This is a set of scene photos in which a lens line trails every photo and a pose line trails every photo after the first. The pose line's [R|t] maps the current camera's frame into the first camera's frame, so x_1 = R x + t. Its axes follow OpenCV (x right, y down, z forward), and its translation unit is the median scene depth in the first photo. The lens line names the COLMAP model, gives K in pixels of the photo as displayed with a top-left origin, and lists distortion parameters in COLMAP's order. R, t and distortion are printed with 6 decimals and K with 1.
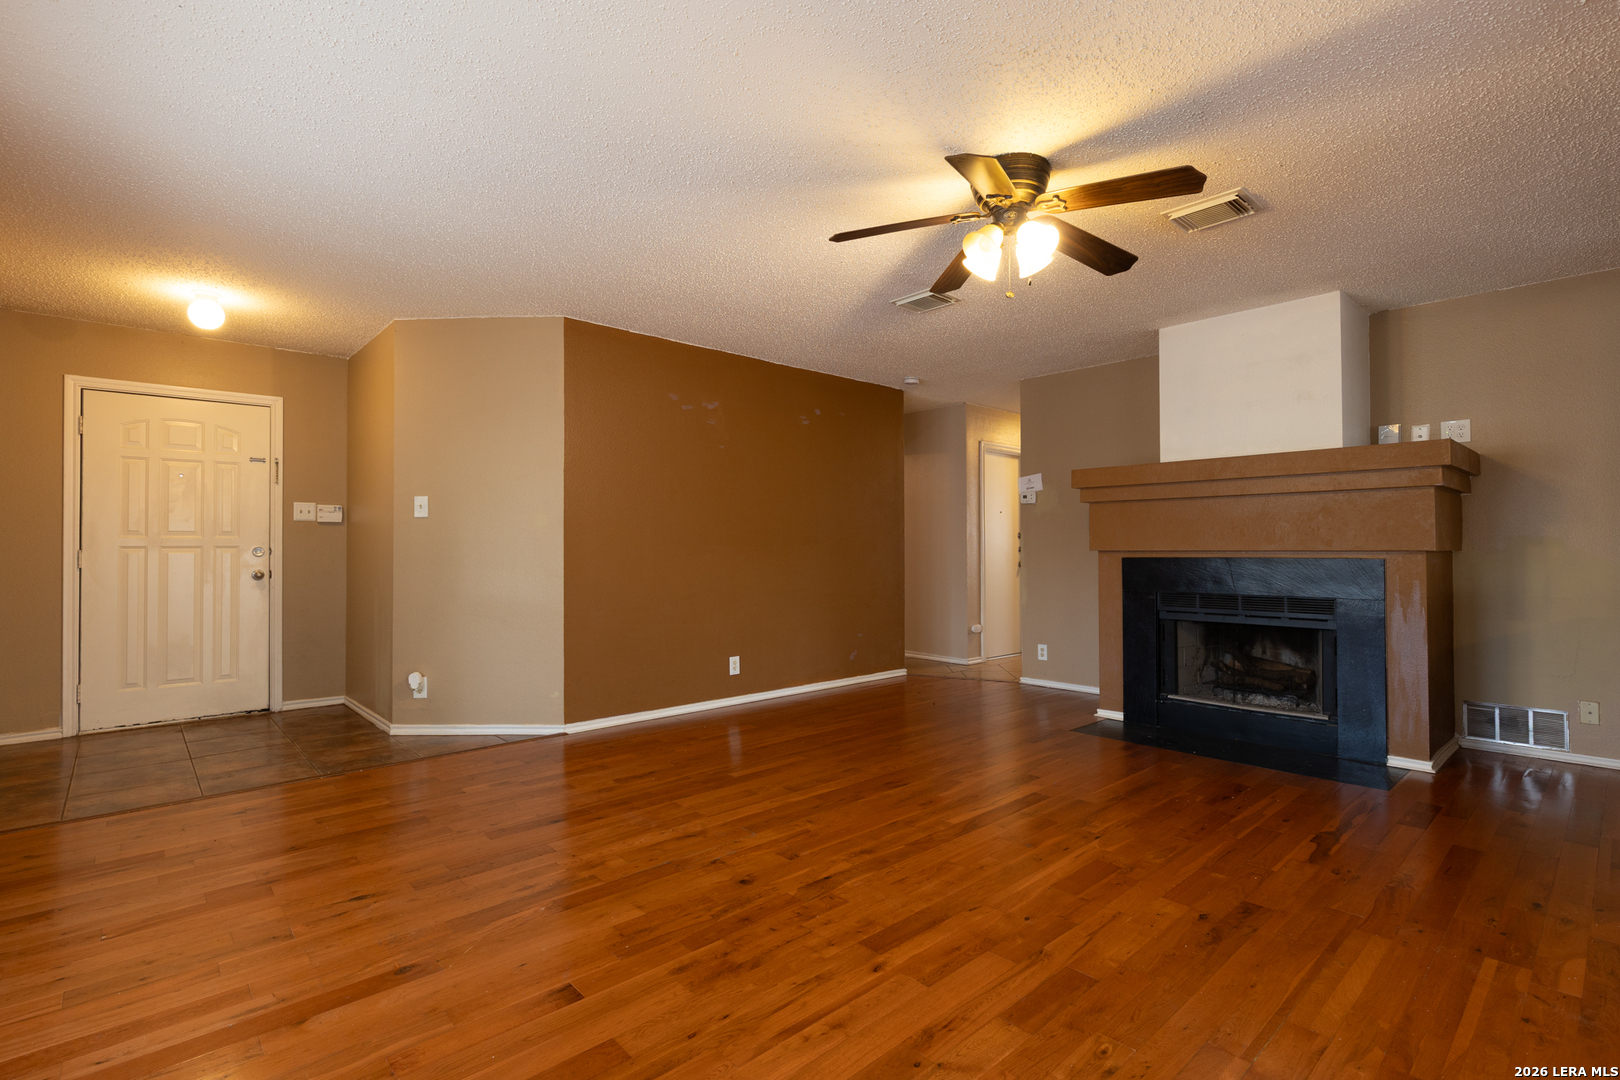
lens RADIAL K [[756.7, 0, 816.2], [0, 756.7, 540.3], [0, 0, 1]] dist [-0.002955, 0.000559]
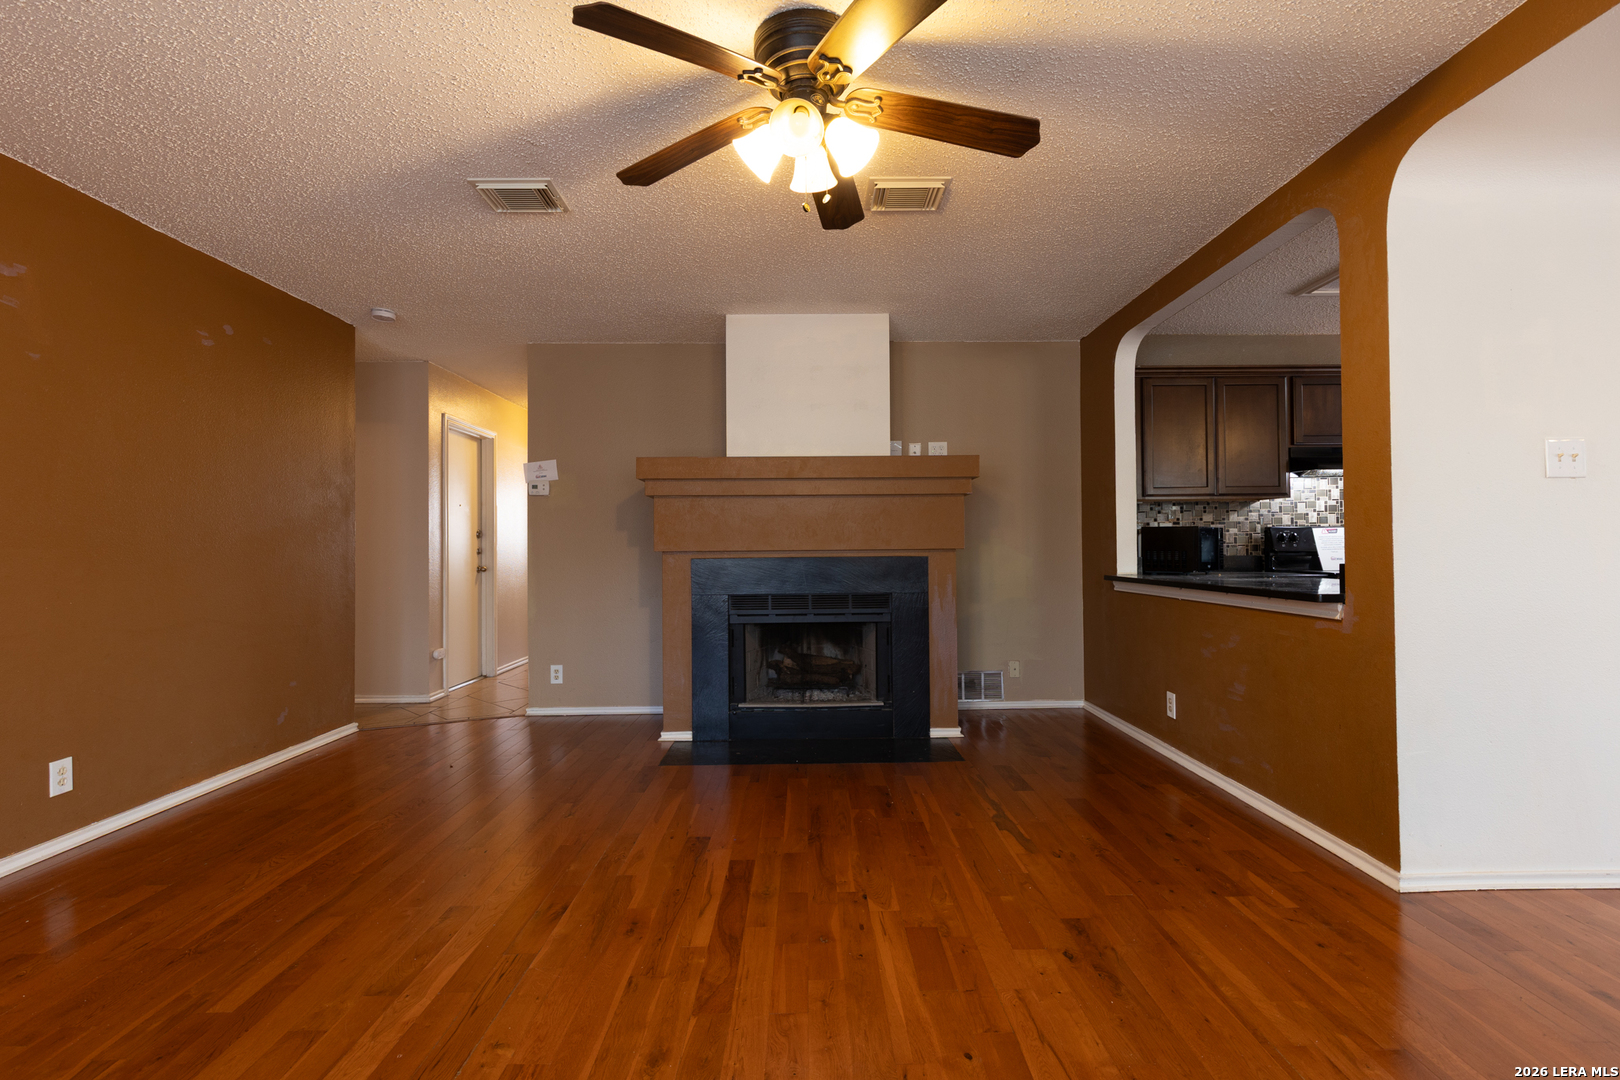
lens RADIAL K [[759.1, 0, 816.3], [0, 759.1, 535.9], [0, 0, 1]] dist [-0.001647, 0.000461]
pose [[0.666192, 0.006634, 0.745750, -0.183738], [-0.000563, 0.999965, -0.008393, 0.003255], [-0.745780, 0.005172, 0.666173, 0.312380]]
